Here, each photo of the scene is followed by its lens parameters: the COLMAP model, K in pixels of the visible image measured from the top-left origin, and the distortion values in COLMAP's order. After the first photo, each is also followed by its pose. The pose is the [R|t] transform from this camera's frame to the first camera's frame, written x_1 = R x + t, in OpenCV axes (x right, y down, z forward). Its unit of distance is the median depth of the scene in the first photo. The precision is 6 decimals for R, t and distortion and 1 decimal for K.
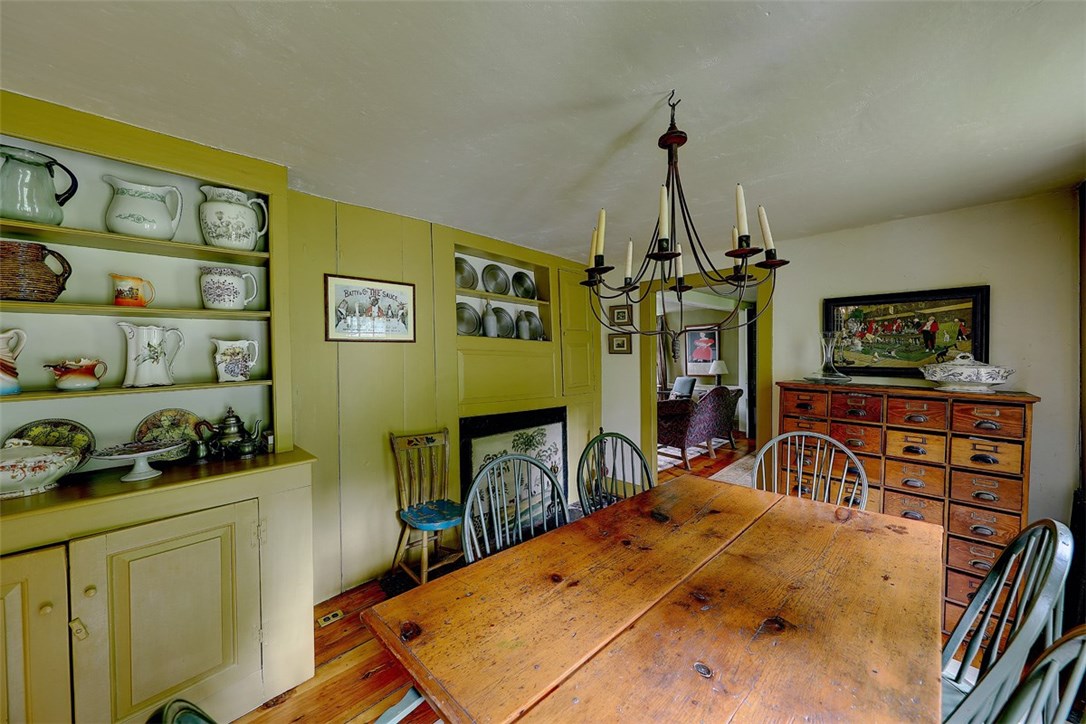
lens RADIAL K [[402.0, 0, 544.1], [0, 402.0, 359.4], [0, 0, 1]] dist [0.000469, 0.000003]
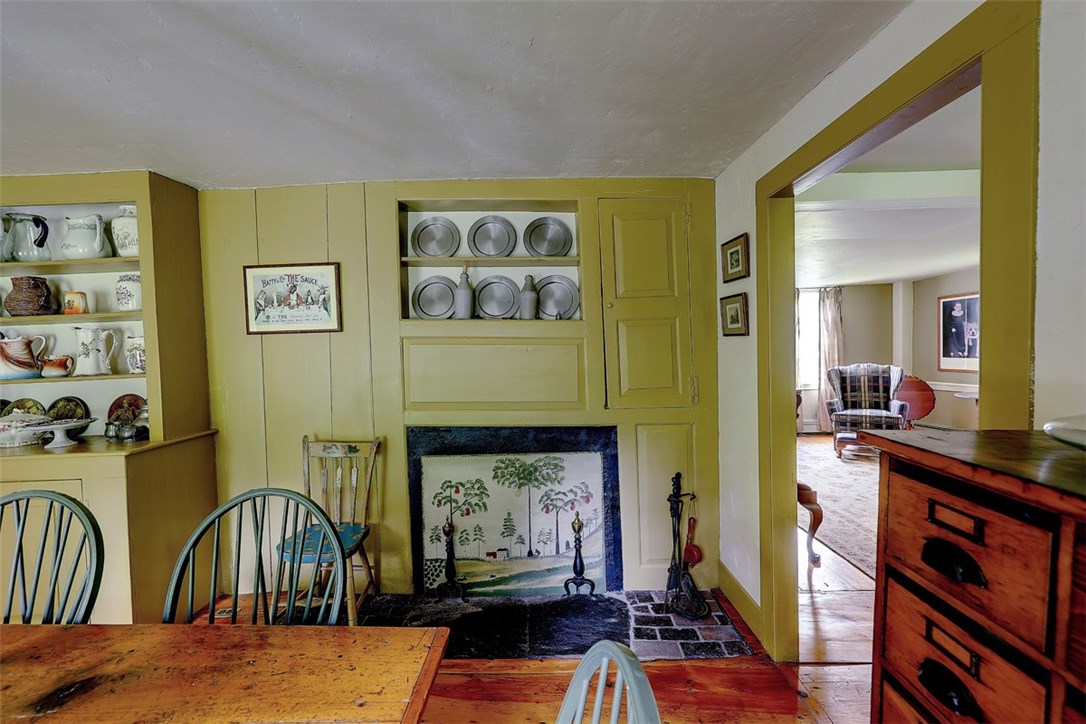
lens RADIAL K [[440.6, 0, 543.0], [0, 440.6, 362.0], [0, 0, 1]] dist [0.000791, 0.000284]
pose [[0.693730, 0.008837, -0.720181, 0.654965], [0.012494, 0.999627, 0.024300, 0.004268], [0.720127, -0.025856, 0.693360, 0.679920]]
